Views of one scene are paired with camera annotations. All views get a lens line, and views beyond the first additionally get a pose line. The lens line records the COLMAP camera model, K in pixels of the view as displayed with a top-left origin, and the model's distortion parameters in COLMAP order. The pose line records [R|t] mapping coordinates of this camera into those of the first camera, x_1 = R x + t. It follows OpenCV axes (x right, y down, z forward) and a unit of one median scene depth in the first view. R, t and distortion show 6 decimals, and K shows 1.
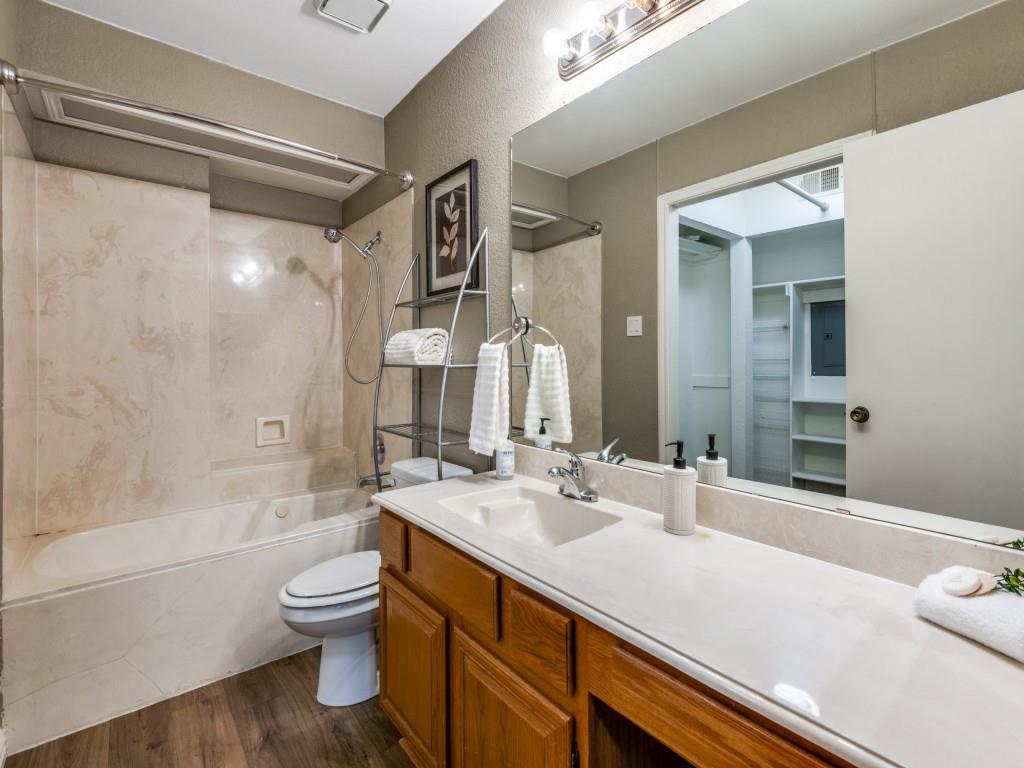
lens RADIAL K [[516.0, 0, 514.2], [0, 516.0, 374.5], [0, 0, 1]] dist [-0.002084, -0.005734]
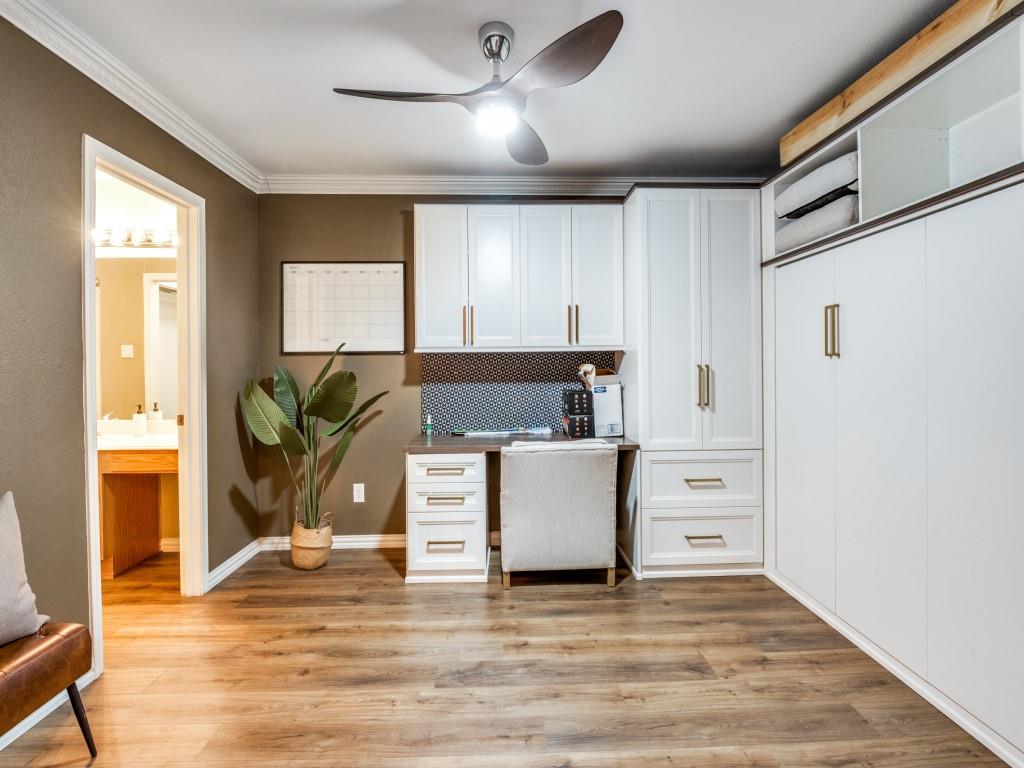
lens RADIAL K [[516.0, 0, 514.2], [0, 516.0, 374.5], [0, 0, 1]] dist [-0.002084, -0.005734]
pose [[0.657490, -0.002373, 0.753460, -0.188680], [0.008230, 0.999958, -0.004033, -0.004471], [-0.753419, 0.008853, 0.657482, -0.994493]]
